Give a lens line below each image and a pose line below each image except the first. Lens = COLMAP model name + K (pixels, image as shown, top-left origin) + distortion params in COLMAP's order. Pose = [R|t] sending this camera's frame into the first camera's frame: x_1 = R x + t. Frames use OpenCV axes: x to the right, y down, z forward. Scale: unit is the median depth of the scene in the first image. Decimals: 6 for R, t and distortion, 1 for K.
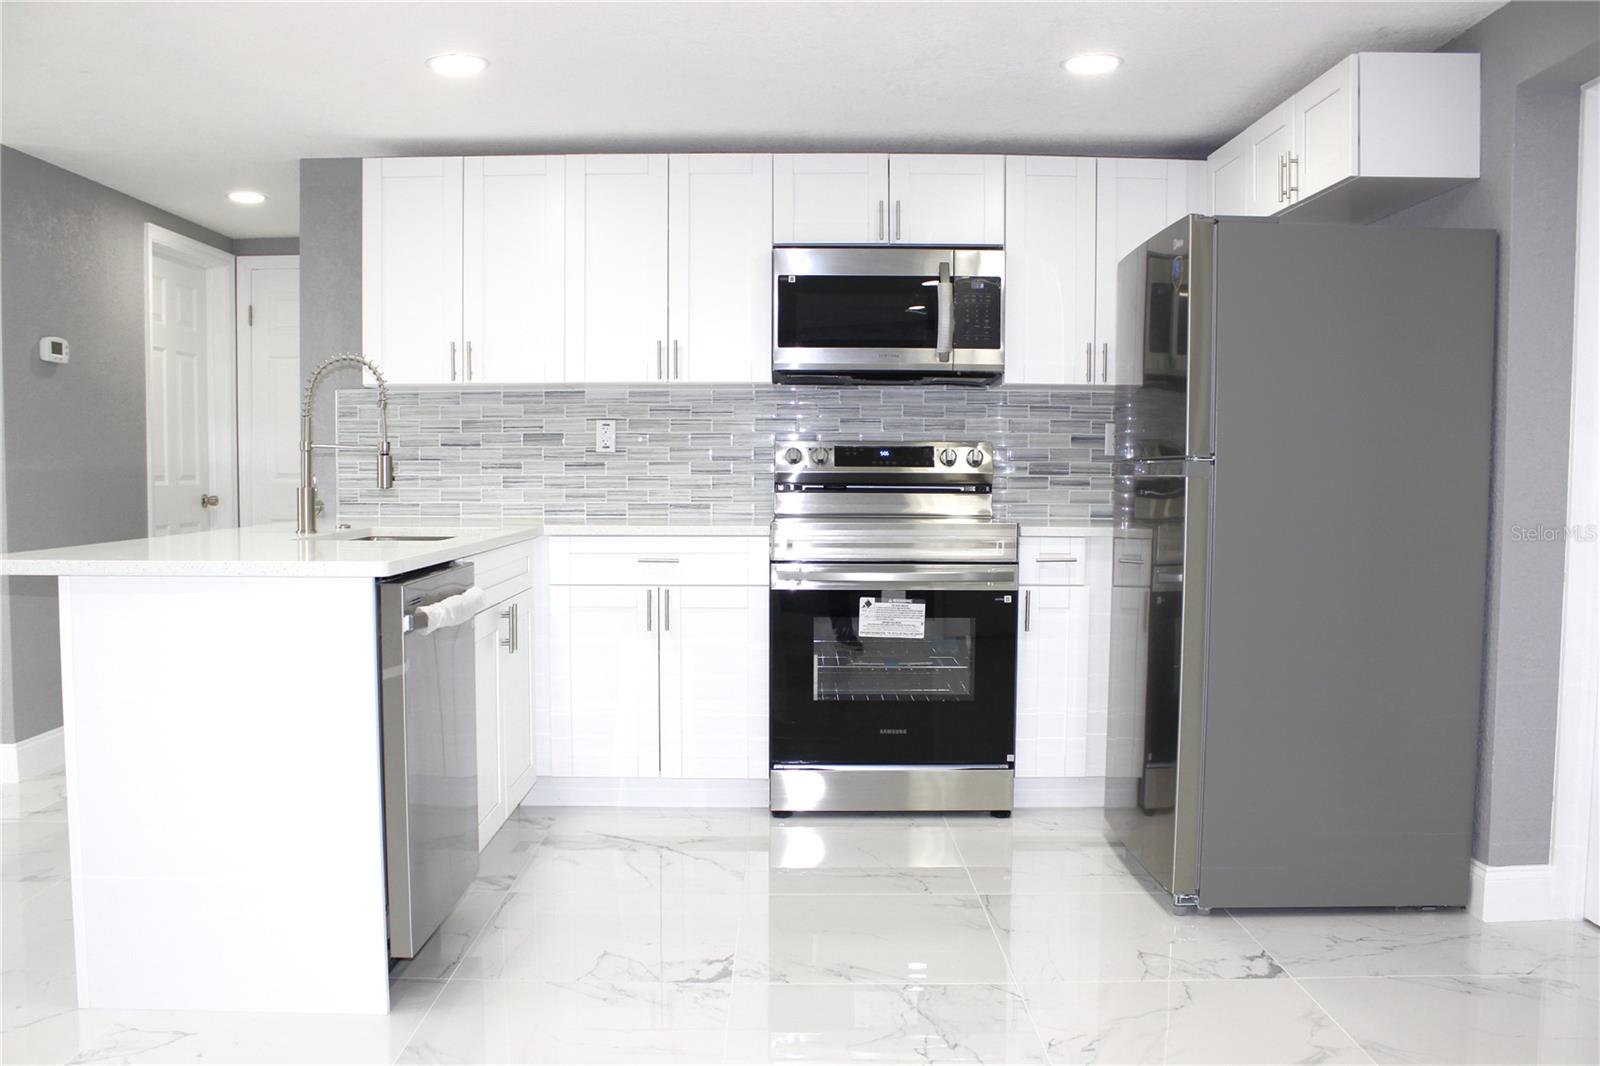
lens RADIAL K [[1333.9, 0, 792.8], [0, 1333.9, 556.7], [0, 0, 1]] dist [-0.176644, 0.156012]
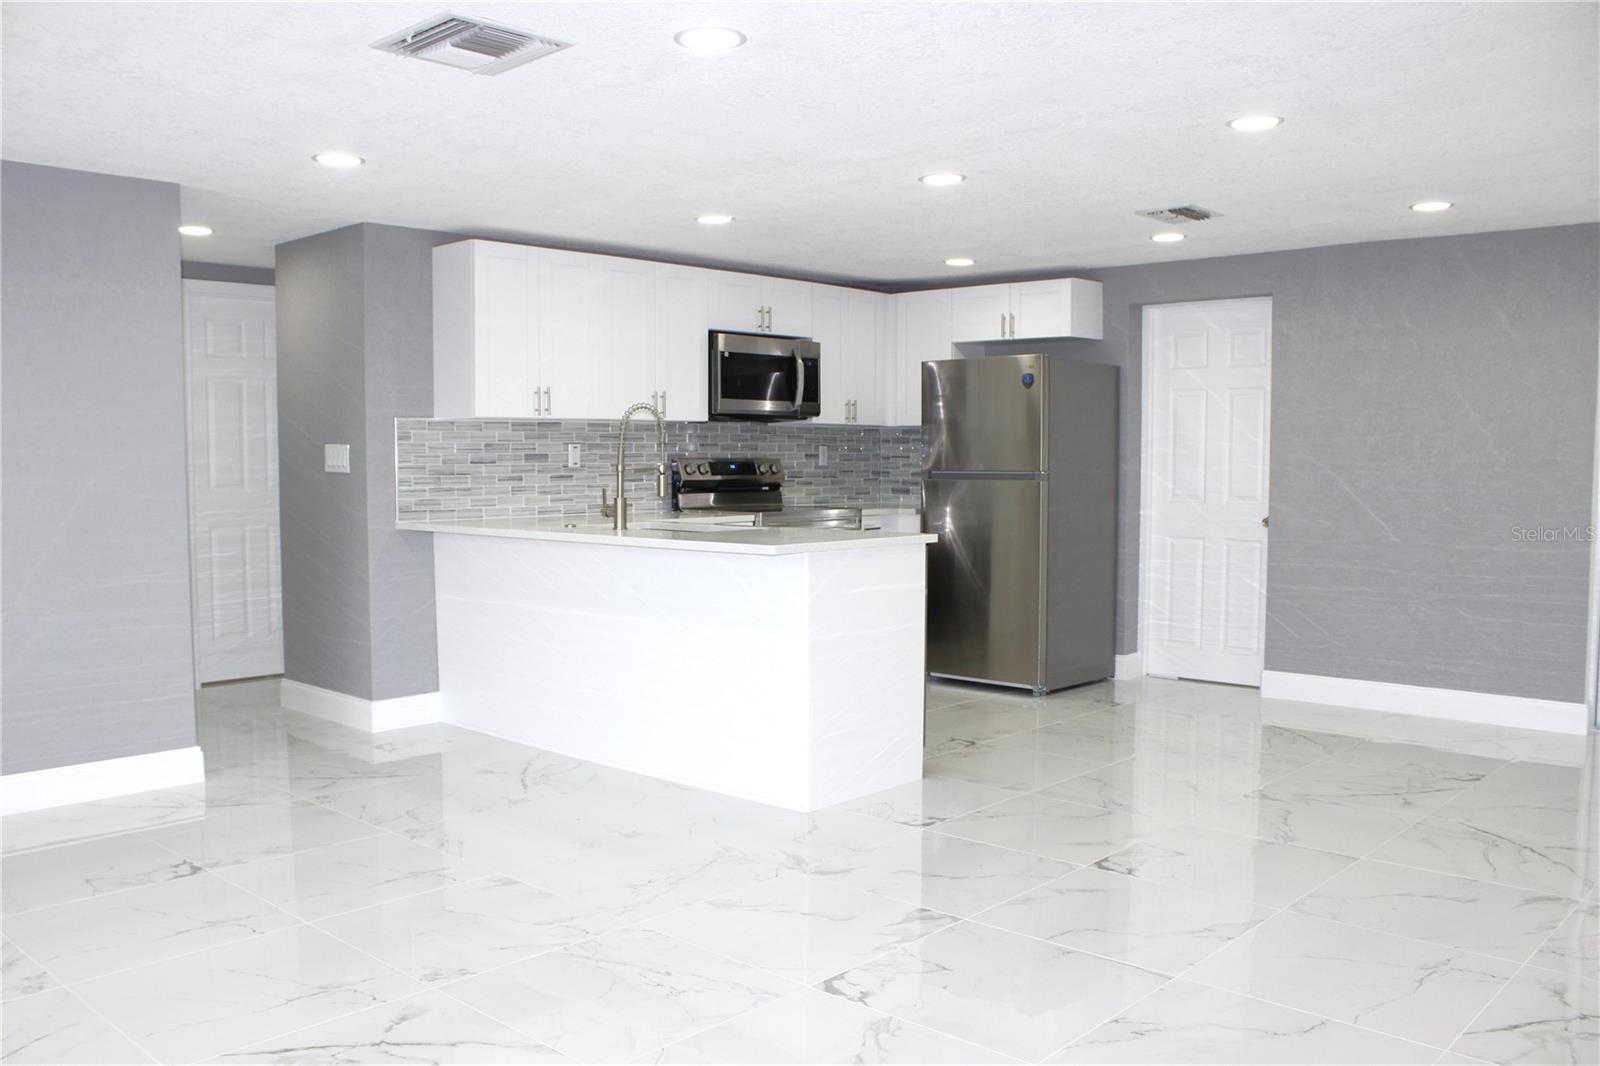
lens RADIAL K [[1333.9, 0, 792.8], [0, 1333.9, 556.7], [0, 0, 1]] dist [-0.176644, 0.156012]
pose [[0.689060, -0.058234, 0.722361, -0.977468], [0.051467, 0.998182, 0.031375, -0.018240], [-0.722875, 0.015559, 0.690804, -0.103324]]
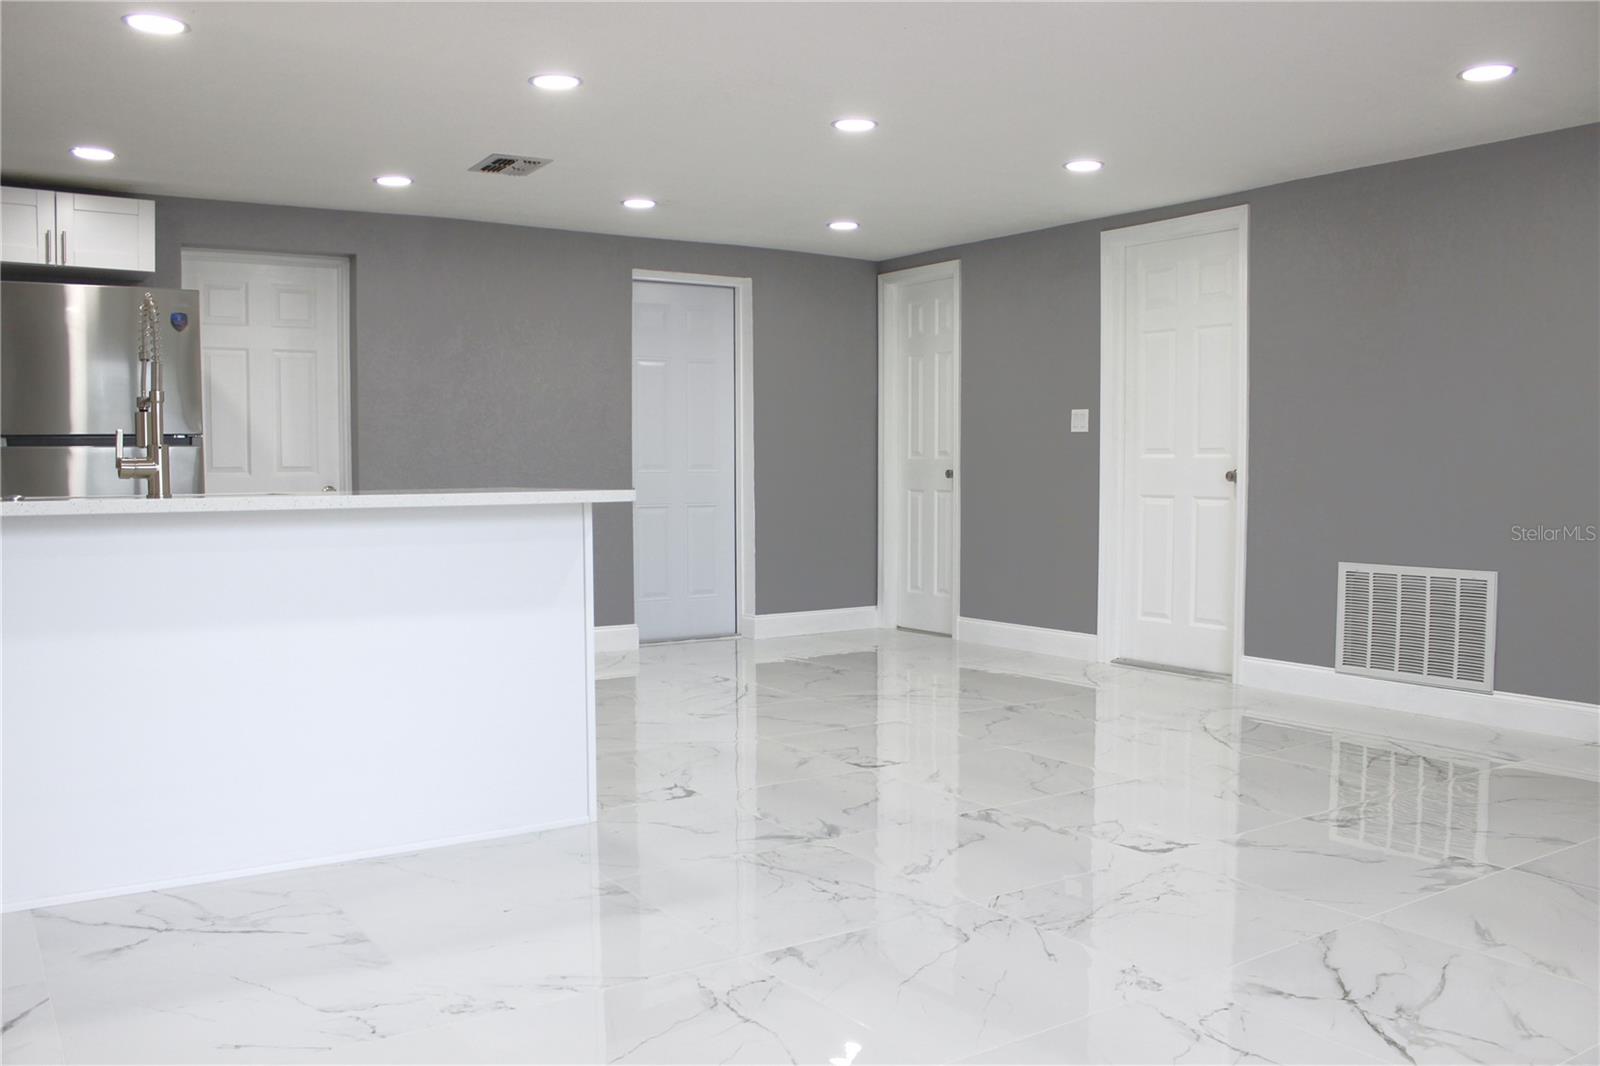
lens RADIAL K [[1333.9, 0, 792.8], [0, 1333.9, 556.7], [0, 0, 1]] dist [-0.176644, 0.156012]
pose [[-0.543612, -0.056831, 0.837410, -0.997665], [0.056609, 0.992951, 0.104135, -0.032922], [-0.837425, 0.104014, -0.536563, 0.839180]]
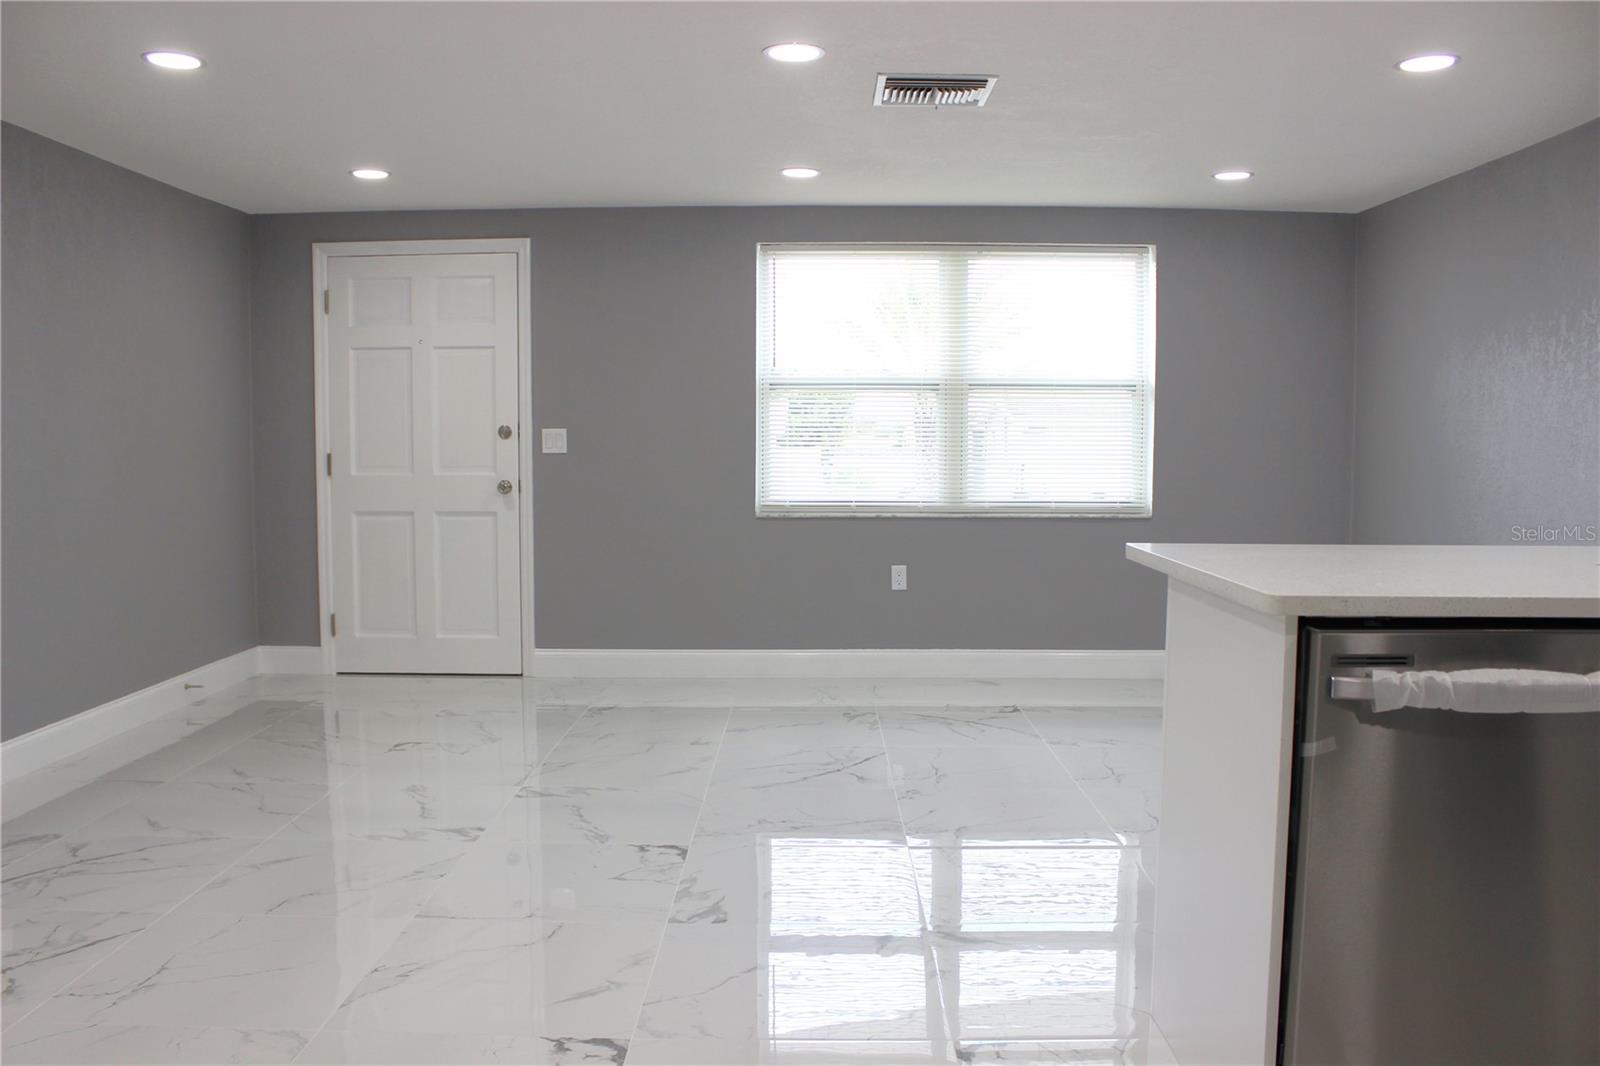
lens RADIAL K [[1306.2, 0, 803.1], [0, 1306.2, 560.1], [0, 0, 1]] dist [-0.190089, 0.201921]
pose [[-0.019648, 0.088845, -0.995852, 0.203743], [-0.068659, 0.993573, 0.089996, -0.031621], [0.997447, 0.070142, -0.013421, 0.390187]]
